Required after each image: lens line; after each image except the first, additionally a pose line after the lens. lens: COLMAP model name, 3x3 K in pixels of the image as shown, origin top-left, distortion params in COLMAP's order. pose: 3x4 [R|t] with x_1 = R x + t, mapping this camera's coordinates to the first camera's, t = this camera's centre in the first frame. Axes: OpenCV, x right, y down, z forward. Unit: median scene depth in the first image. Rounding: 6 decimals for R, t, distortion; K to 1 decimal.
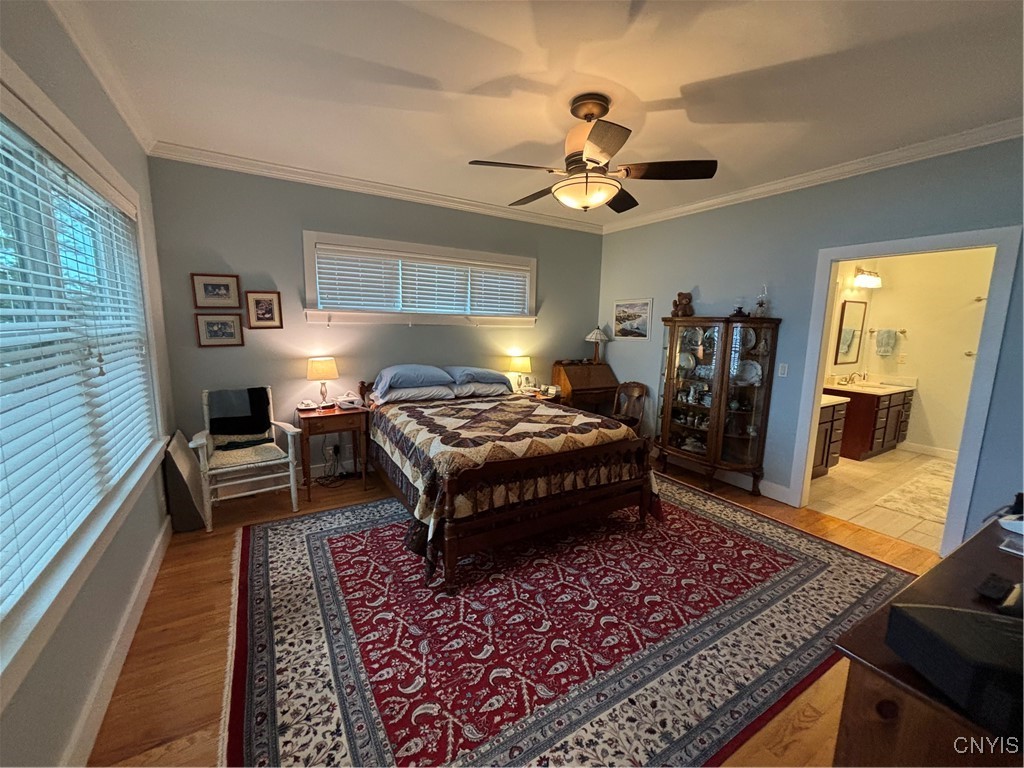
lens RADIAL K [[413.8, 0, 515.7], [0, 413.8, 385.6], [0, 0, 1]] dist [0.001481, 0.000486]
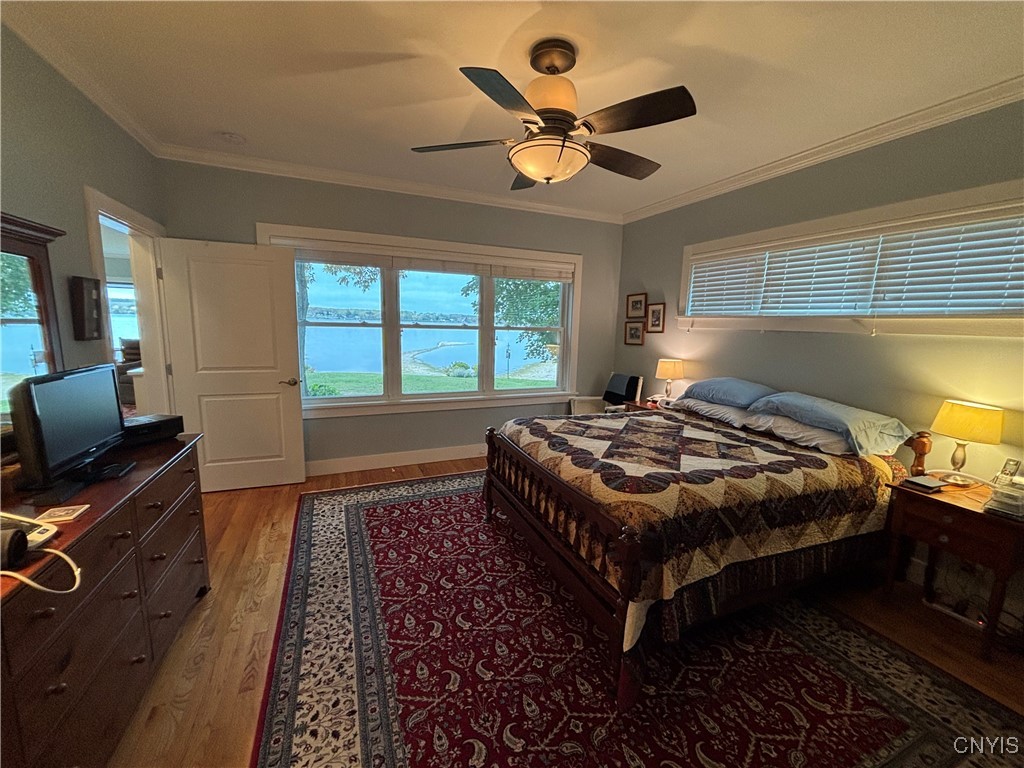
lens RADIAL K [[412.1, 0, 509.3], [0, 412.1, 383.7], [0, 0, 1]] dist [0.001844, 0.000905]
pose [[-0.151003, 0.120153, -0.981204, 0.958973], [-0.174742, 0.973710, 0.146128, -0.124236], [0.972966, 0.193524, -0.126037, 1.013279]]
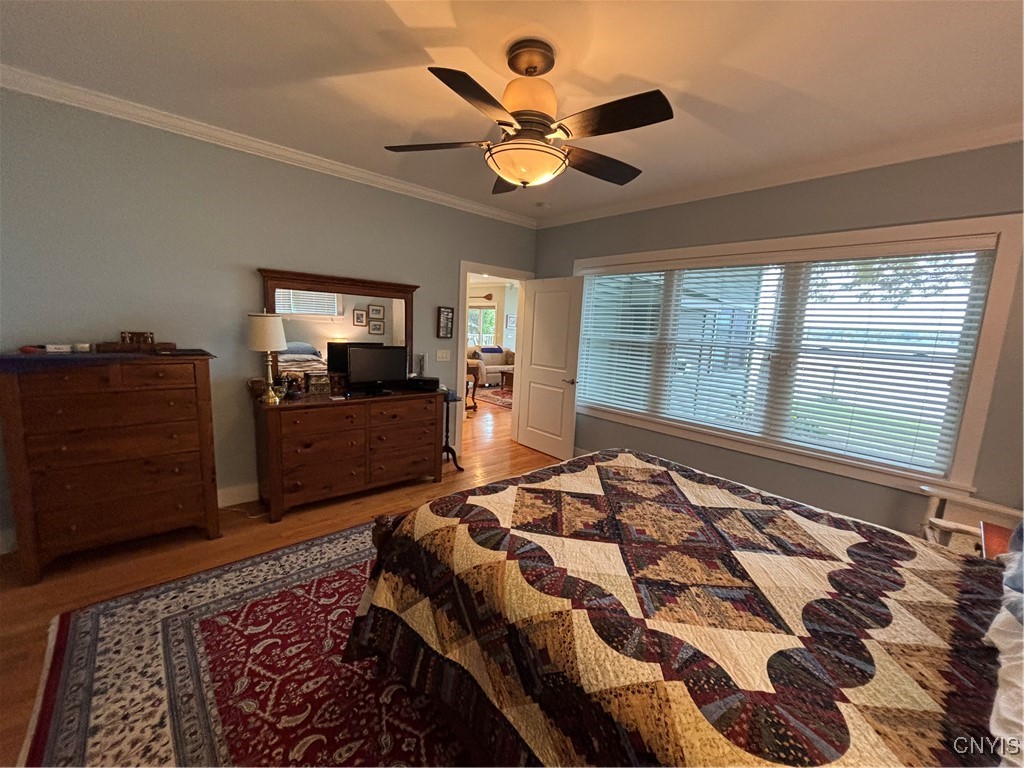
lens RADIAL K [[413.8, 0, 515.7], [0, 413.8, 385.6], [0, 0, 1]] dist [0.001481, 0.000486]
pose [[-0.980263, -0.043970, -0.192745, 0.298193], [-0.098608, 0.953764, 0.283919, -0.255764], [0.171349, 0.297322, -0.939276, 1.724241]]
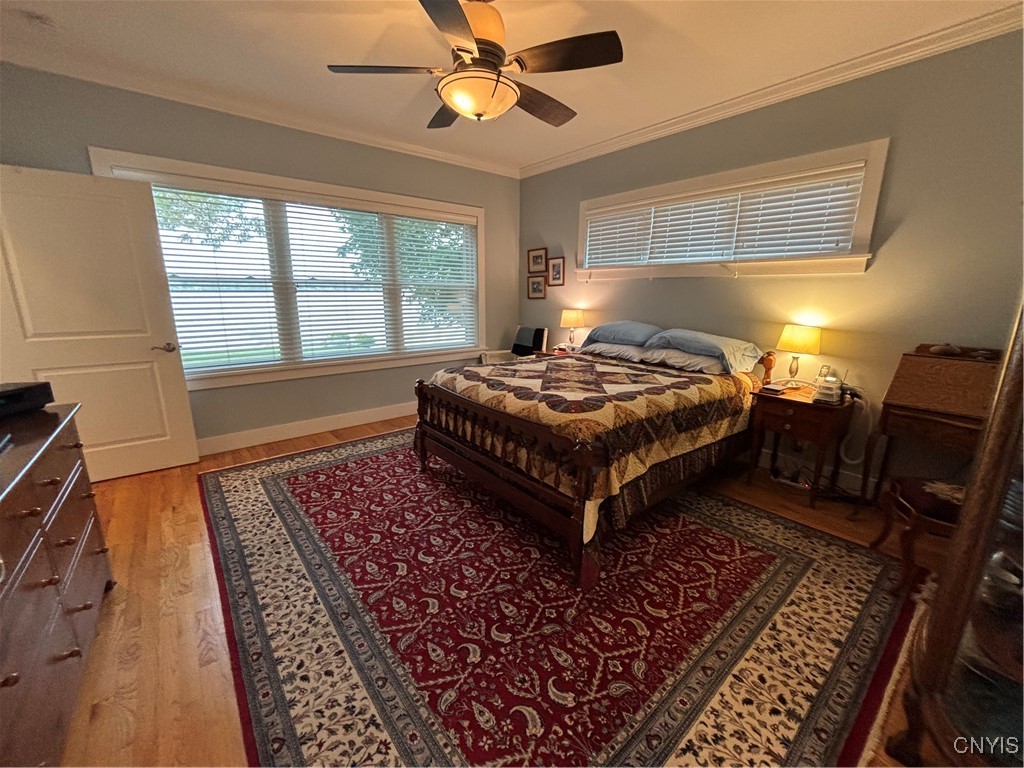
lens RADIAL K [[413.7, 0, 509.7], [0, 413.7, 384.4], [0, 0, 1]] dist [0.002618, 0.000030]
pose [[0.132912, 0.196981, -0.971356, 1.002798], [-0.150396, 0.972711, 0.176677, -0.054149], [0.979651, 0.122606, 0.158910, 0.907887]]
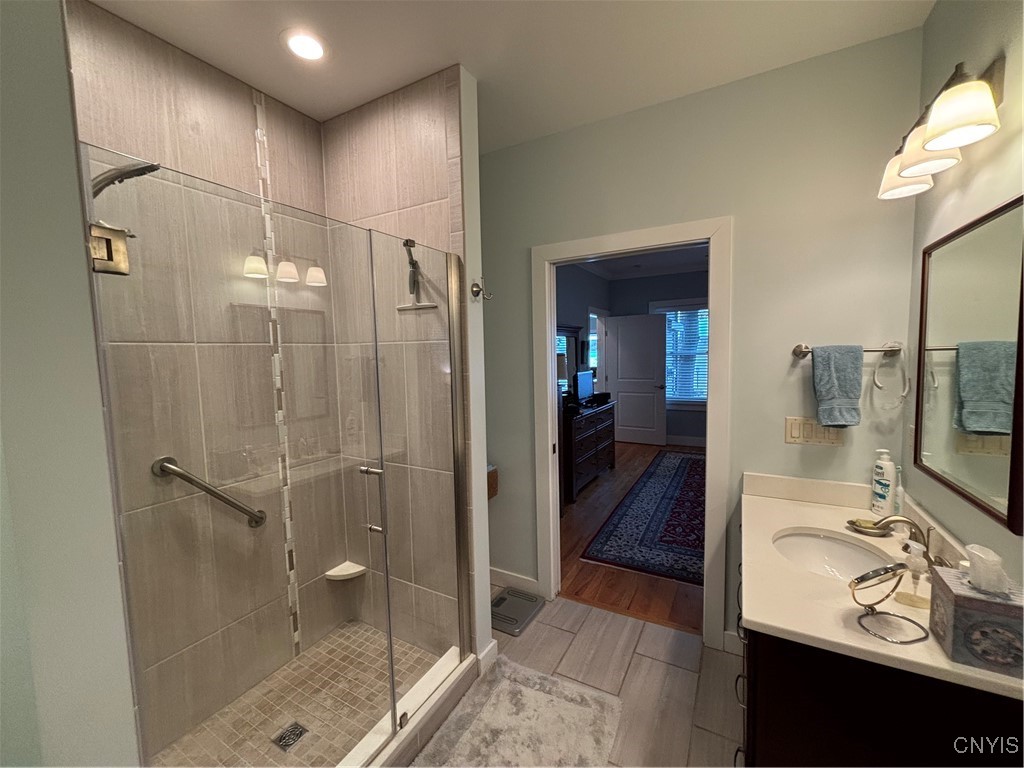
lens RADIAL K [[412.1, 0, 509.3], [0, 412.1, 383.7], [0, 0, 1]] dist [0.001844, 0.000905]
pose [[-0.875646, 0.040880, -0.481220, 1.674936], [-0.061941, 0.978676, 0.195850, -0.242858], [0.478965, 0.201303, -0.854441, 1.780397]]
